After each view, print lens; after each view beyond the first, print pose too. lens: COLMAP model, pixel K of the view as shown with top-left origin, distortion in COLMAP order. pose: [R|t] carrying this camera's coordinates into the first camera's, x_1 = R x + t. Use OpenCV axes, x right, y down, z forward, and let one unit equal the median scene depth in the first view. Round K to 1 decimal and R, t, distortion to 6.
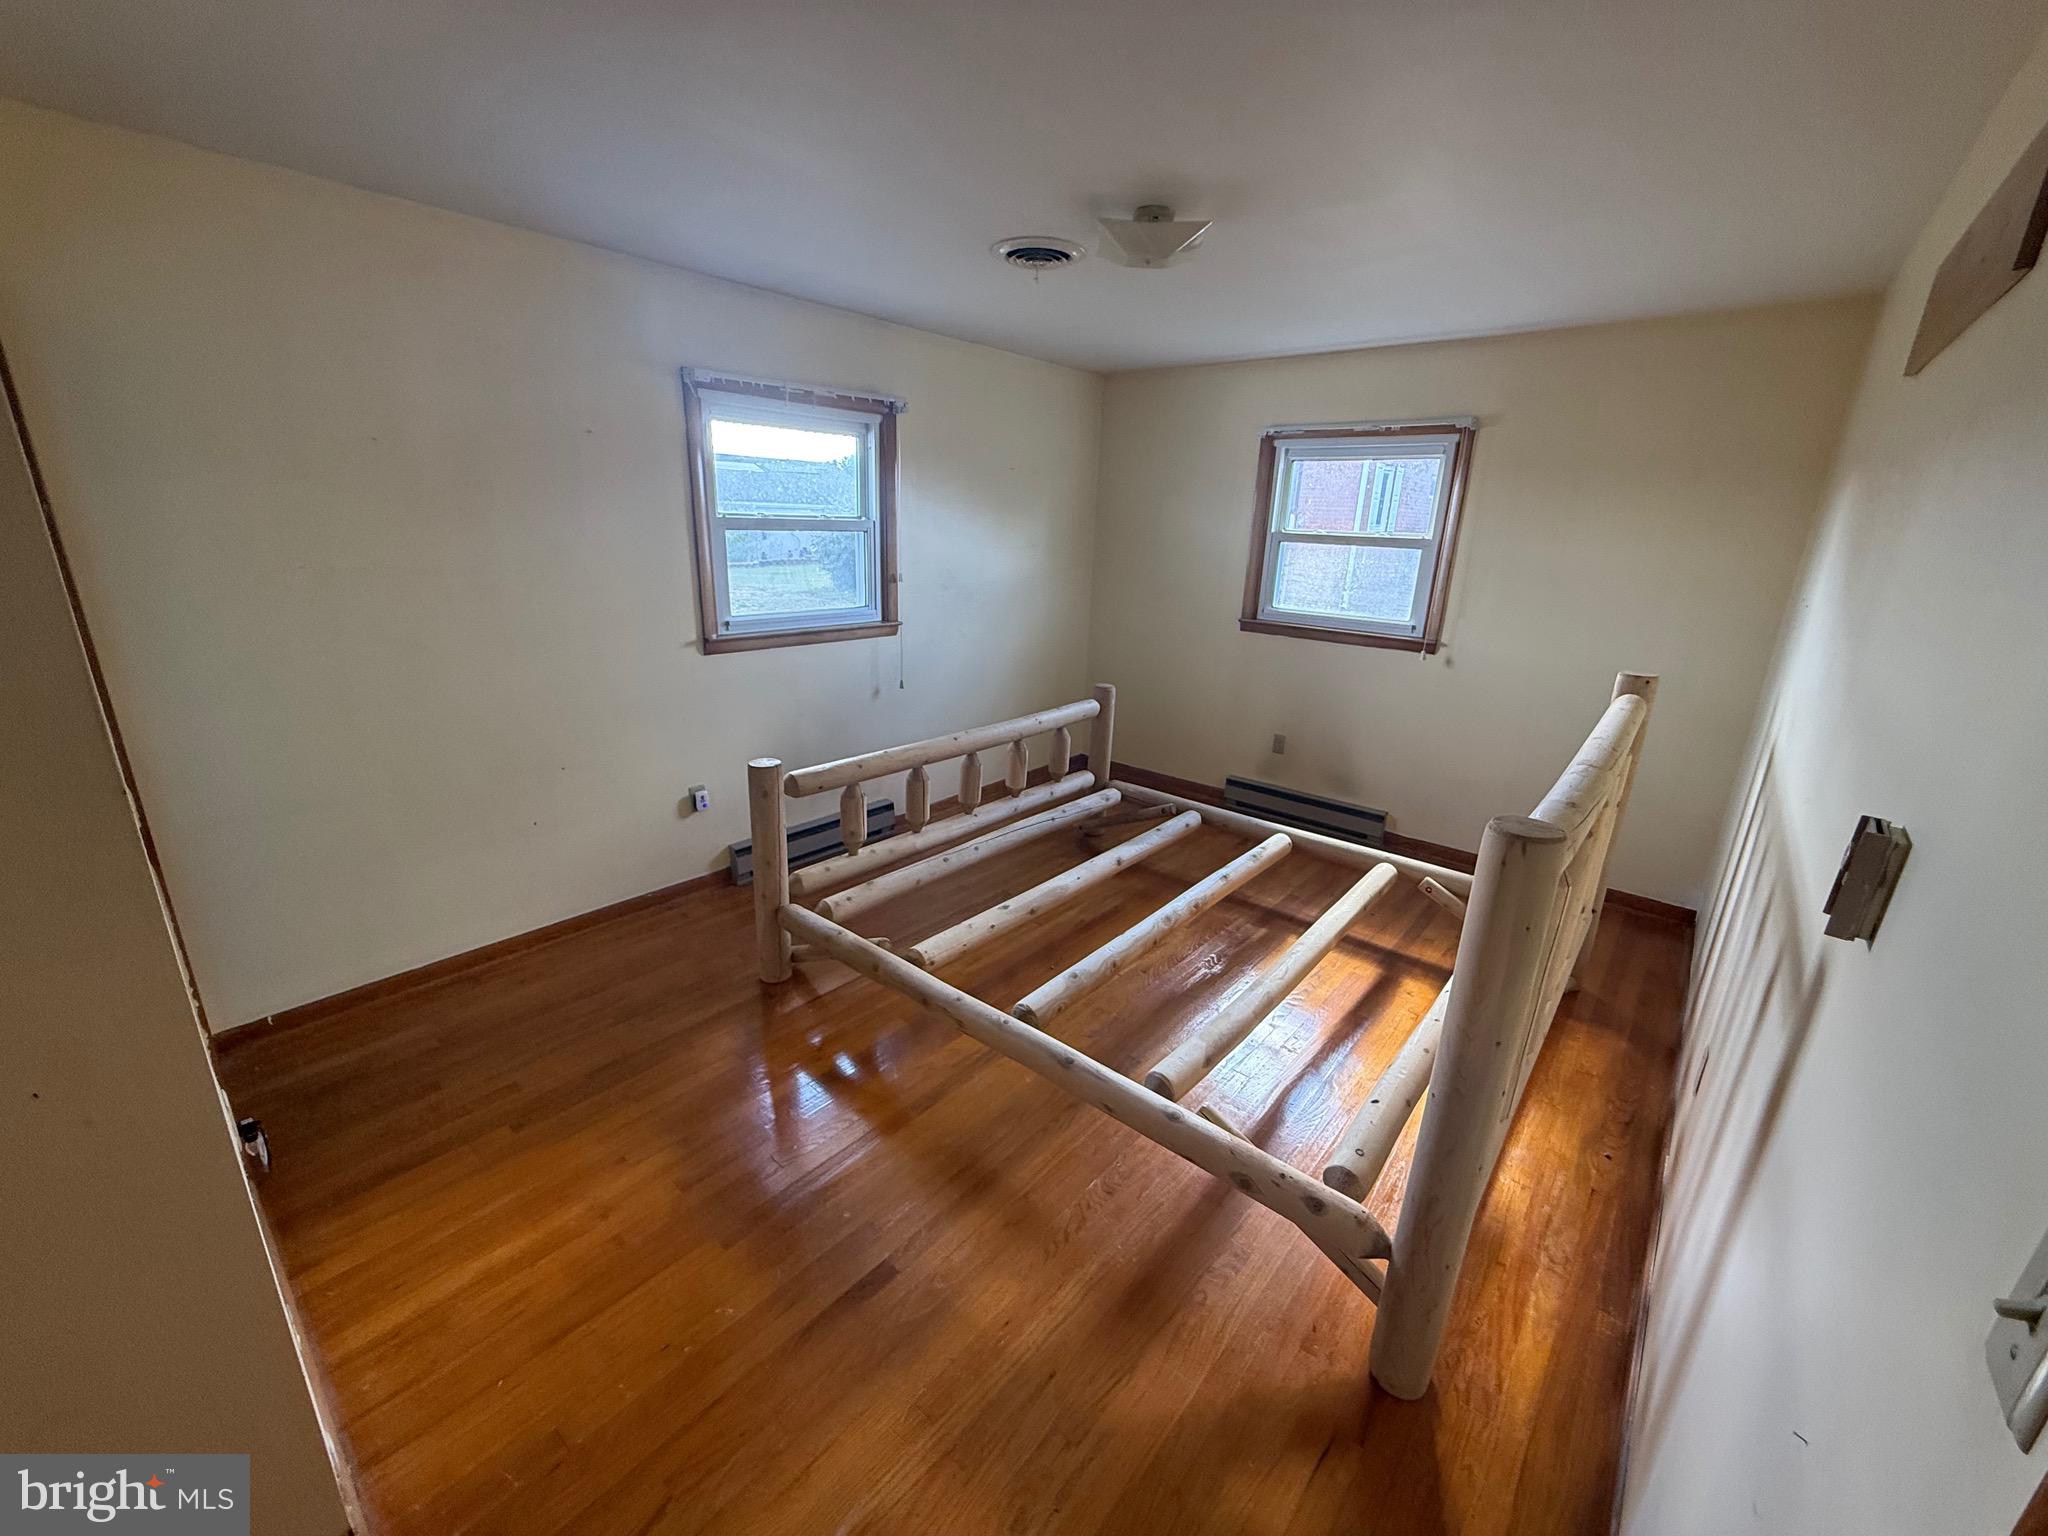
lens RADIAL K [[812.6, 0, 1019.9], [0, 812.6, 768.6], [0, 0, 1]] dist [-0.000484, -0.000099]
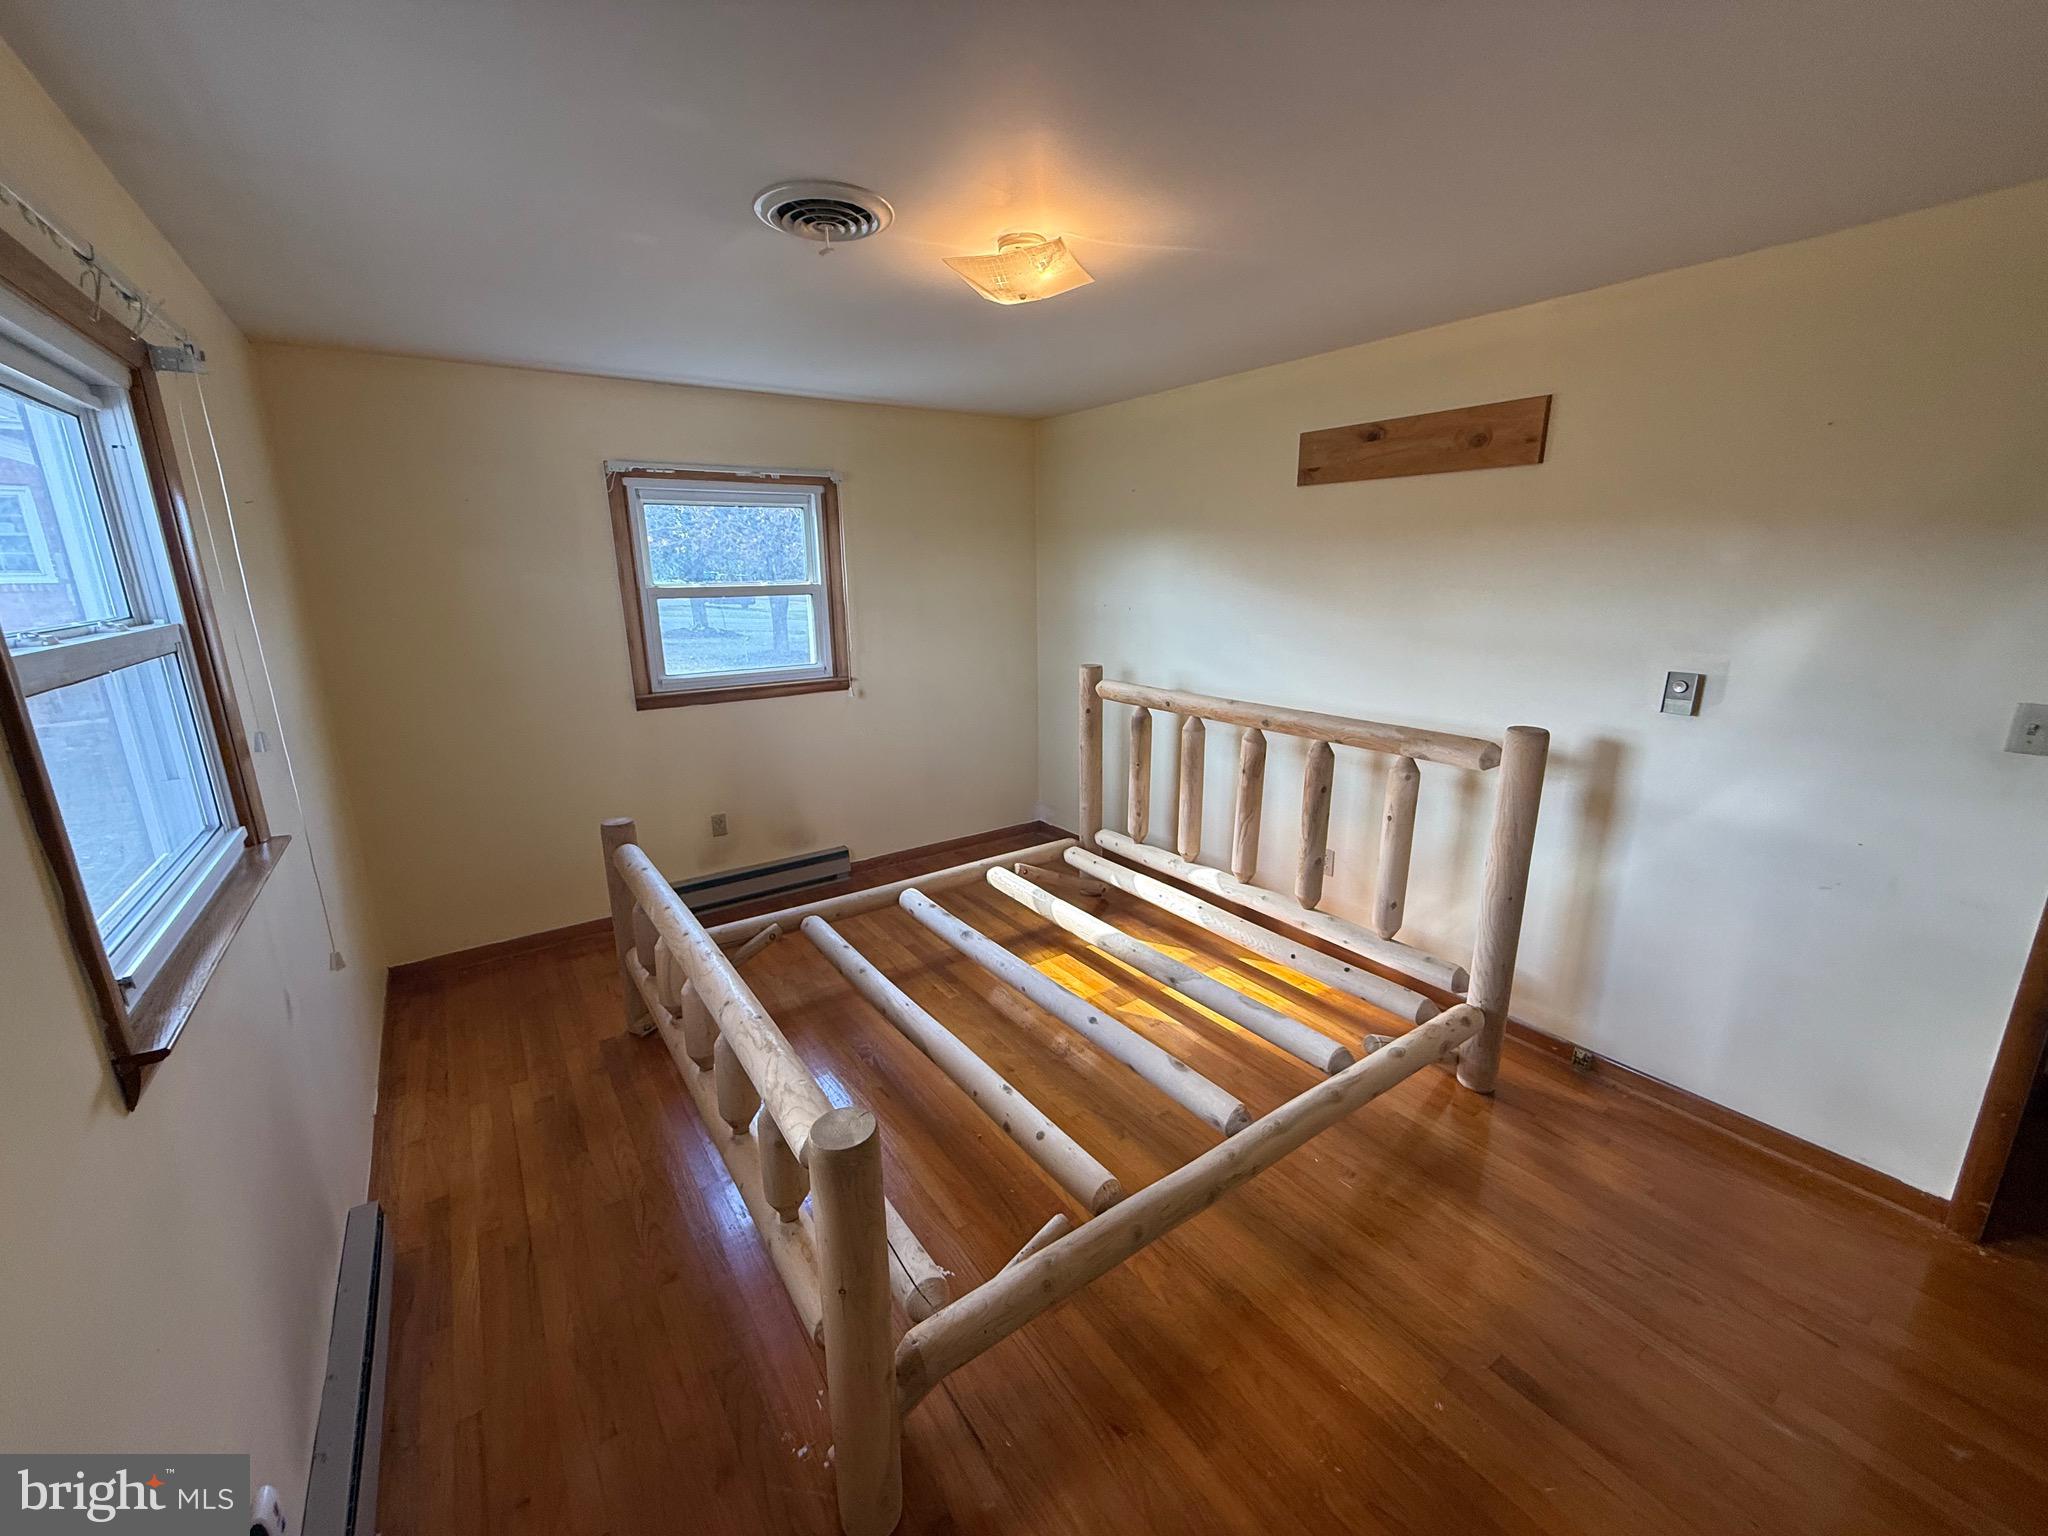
lens RADIAL K [[812.6, 0, 1019.9], [0, 812.6, 768.6], [0, 0, 1]] dist [-0.000484, -0.000099]
pose [[0.255078, -0.269340, 0.928650, -0.448155], [0.307062, 0.933269, 0.186337, -0.171824], [-0.916868, 0.237623, 0.320761, 0.471752]]
